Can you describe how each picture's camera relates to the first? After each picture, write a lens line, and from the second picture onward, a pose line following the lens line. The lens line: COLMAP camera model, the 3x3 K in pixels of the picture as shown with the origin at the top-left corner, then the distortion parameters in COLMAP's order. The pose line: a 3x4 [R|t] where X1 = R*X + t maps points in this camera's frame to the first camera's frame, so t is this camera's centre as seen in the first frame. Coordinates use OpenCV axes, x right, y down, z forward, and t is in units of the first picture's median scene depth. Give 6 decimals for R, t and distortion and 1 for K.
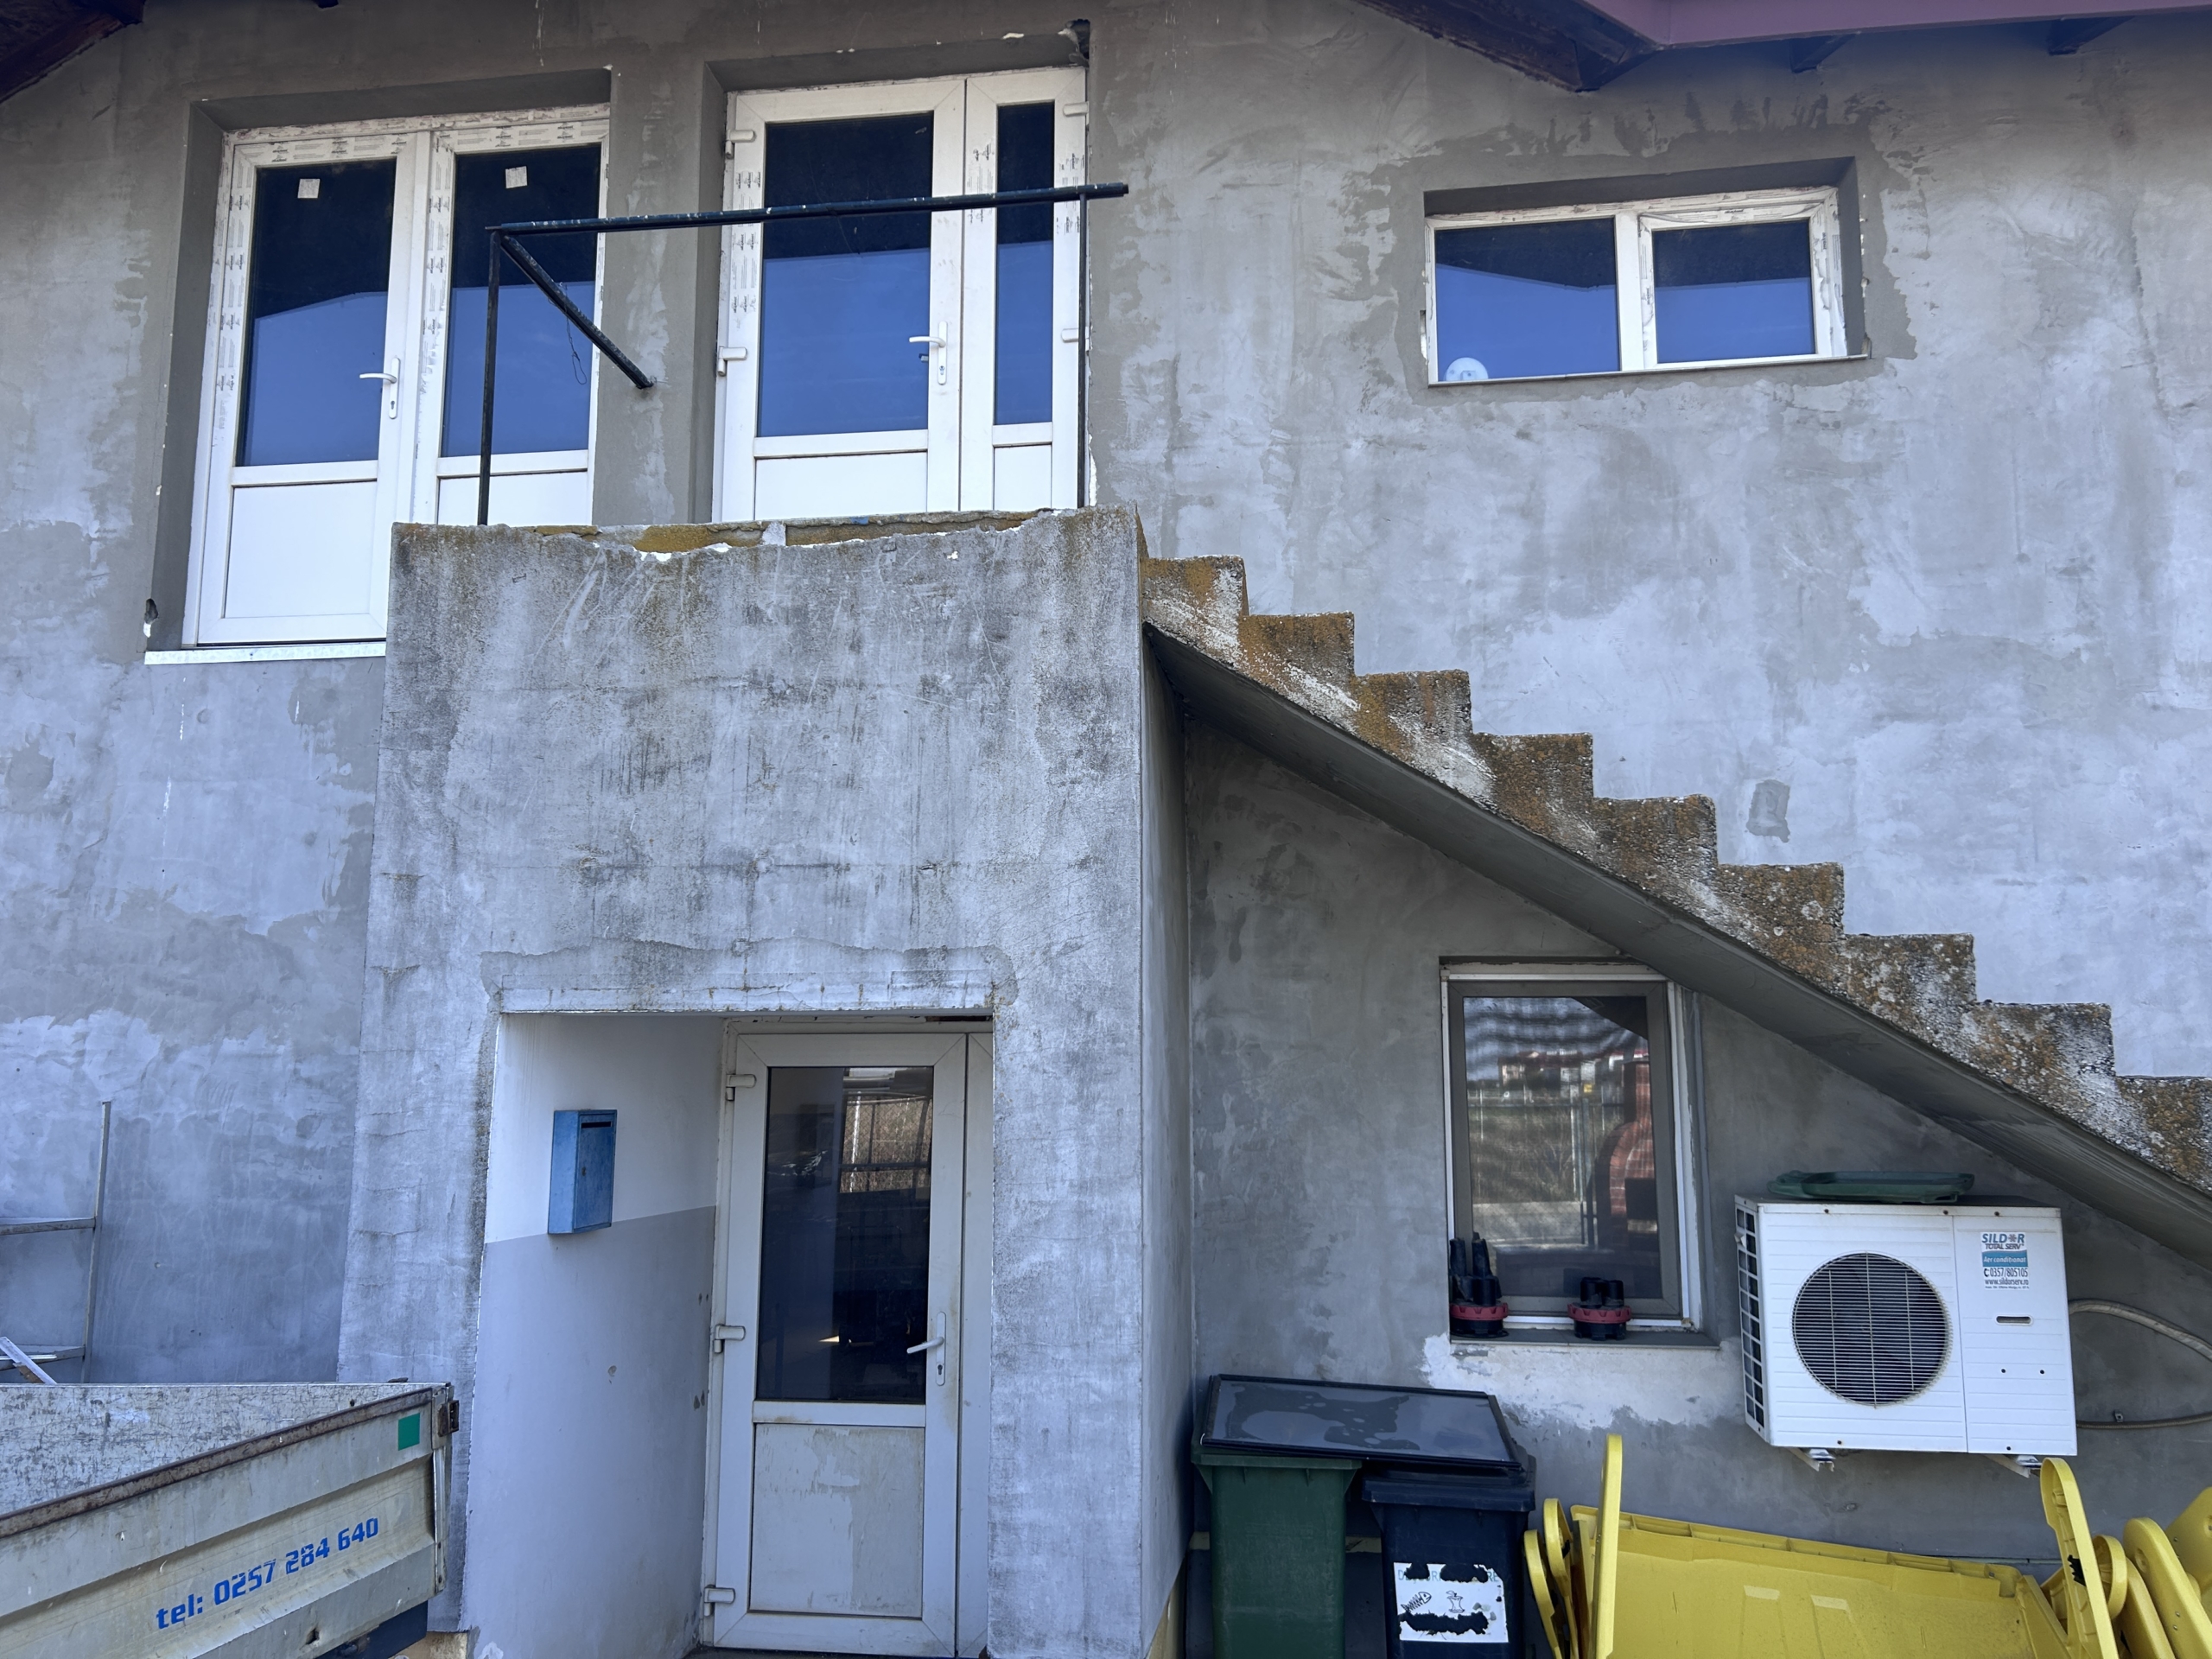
lens RADIAL K [[1715.6, 0, 1106.0], [0, 1715.6, 829.5], [0, 0, 1]] dist [0.001137, -0.049260]
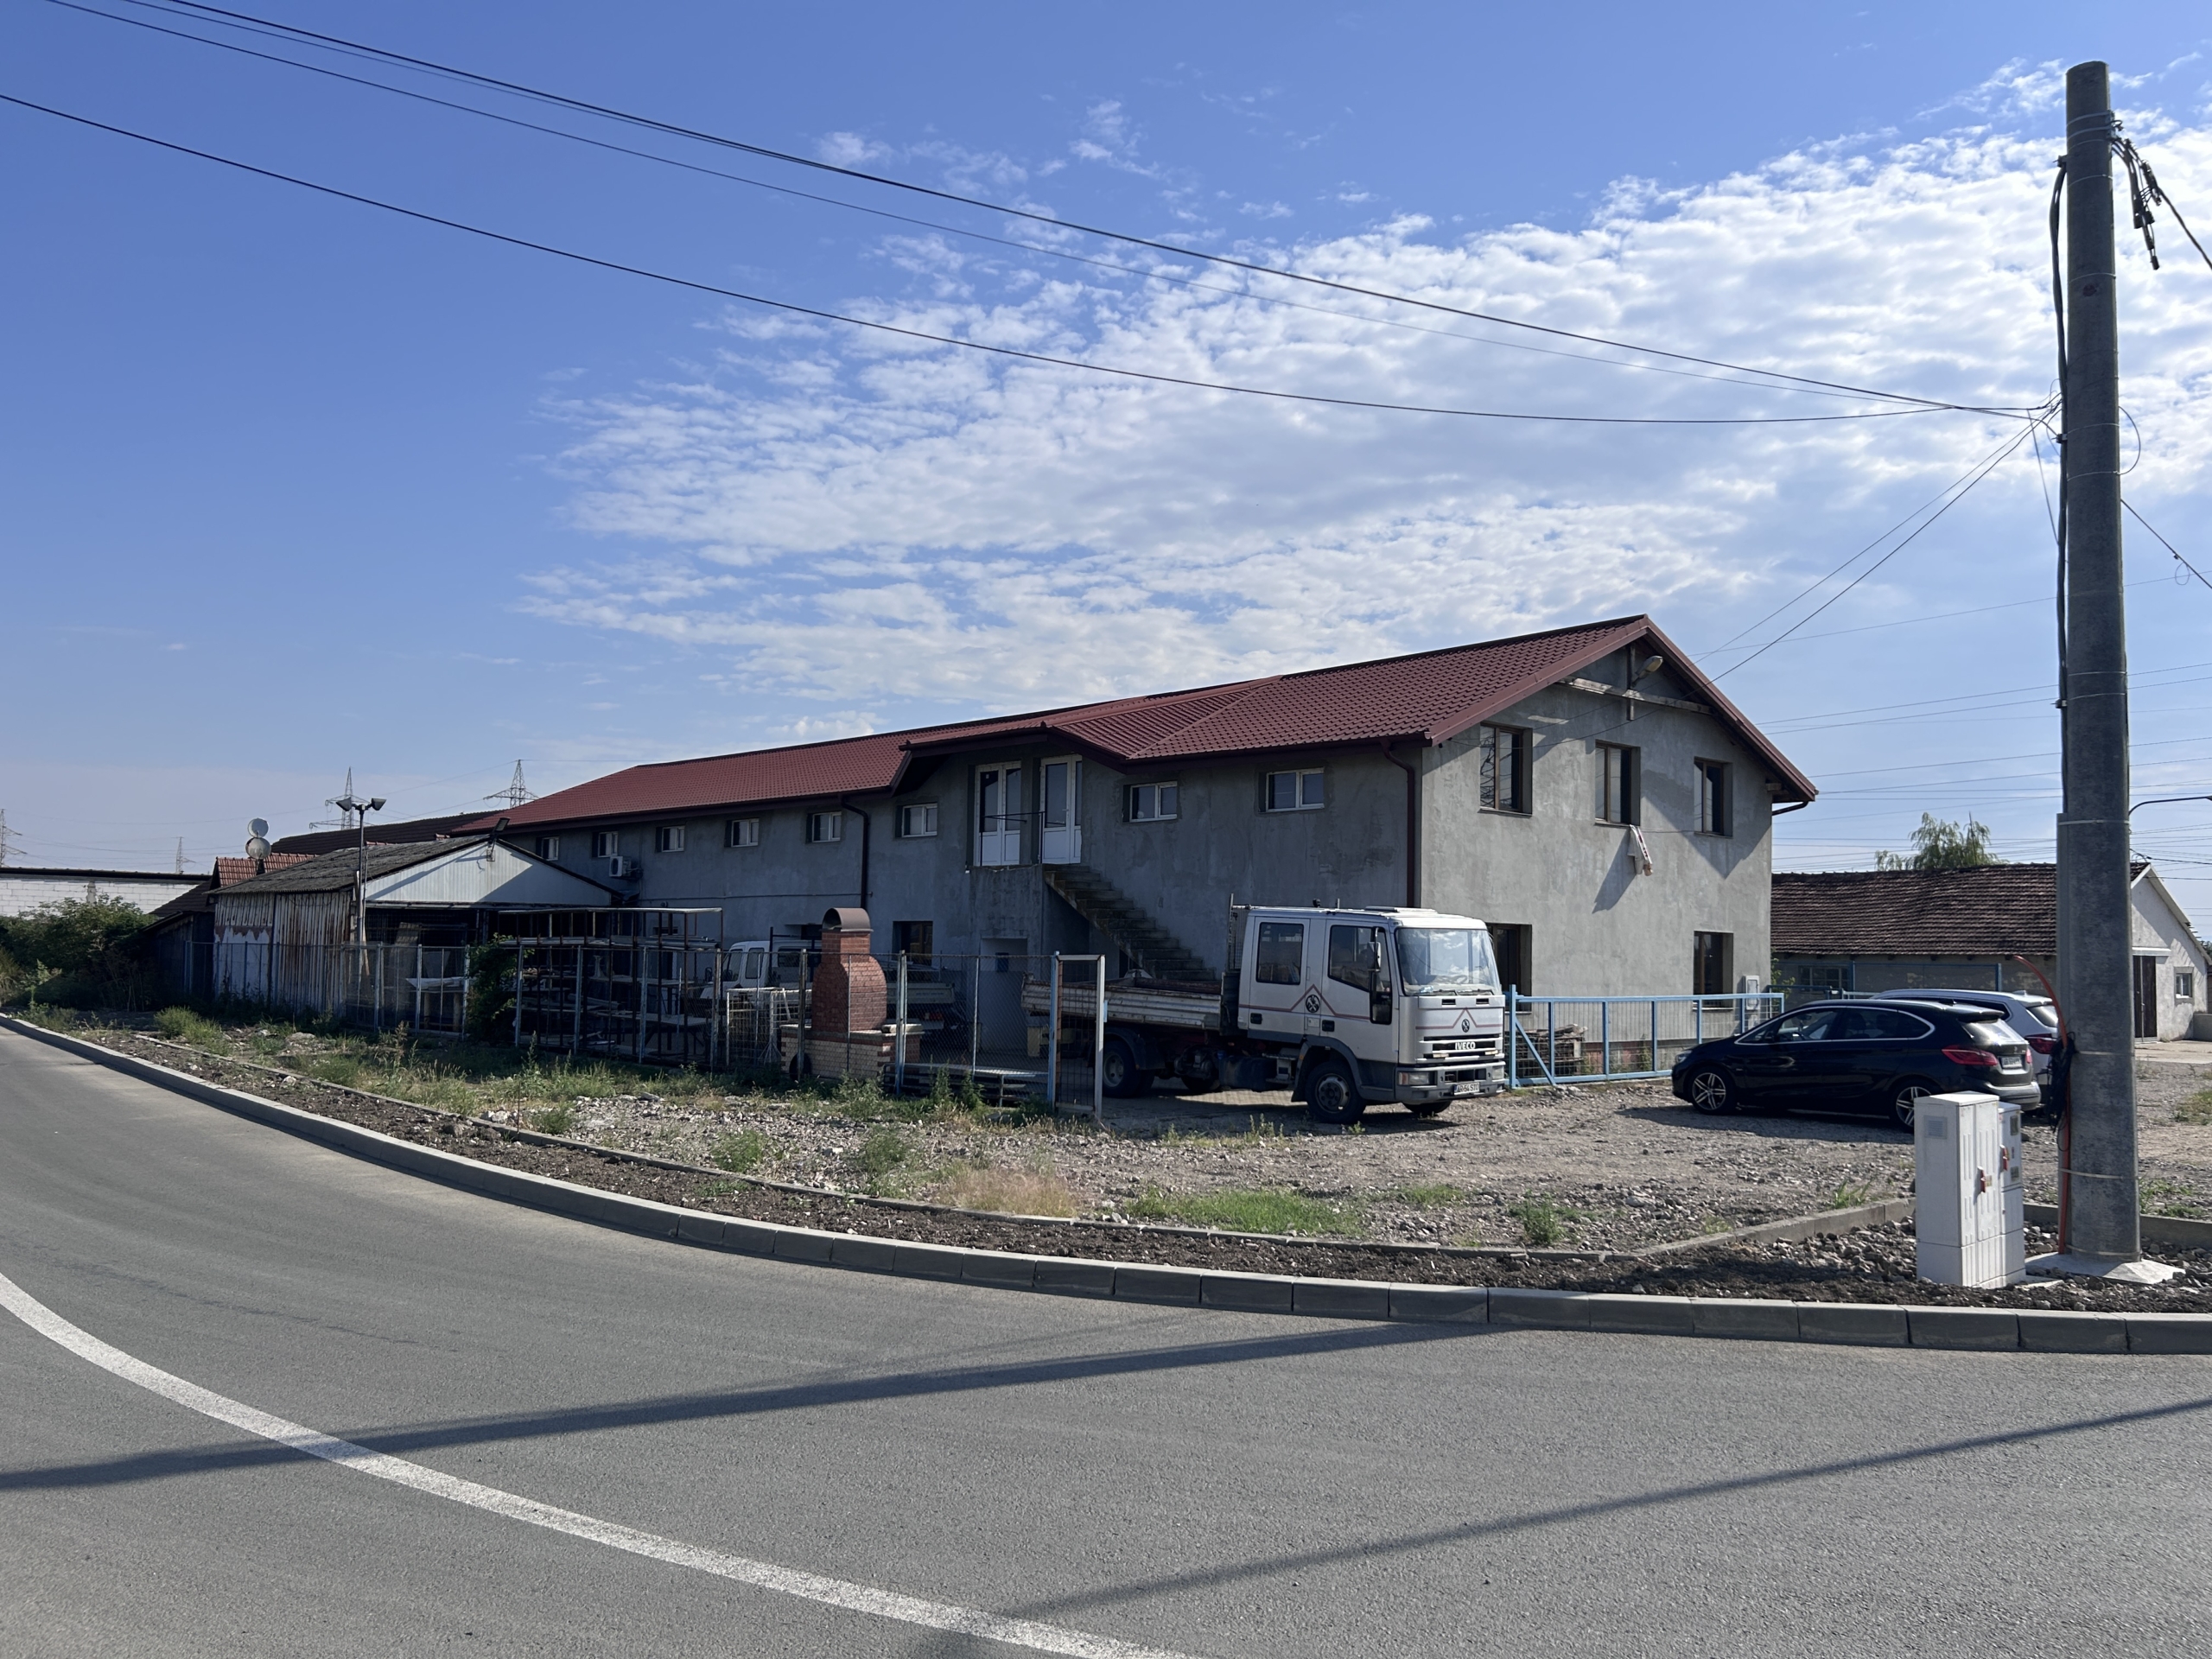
lens RADIAL K [[1715.6, 0, 1106.0], [0, 1715.6, 829.5], [0, 0, 1]] dist [0.001137, -0.049260]
pose [[0.753723, -0.032769, -0.656374, 4.526055], [0.081734, 0.995676, 0.044148, -0.589370], [0.652089, -0.086924, 0.753143, -3.797498]]
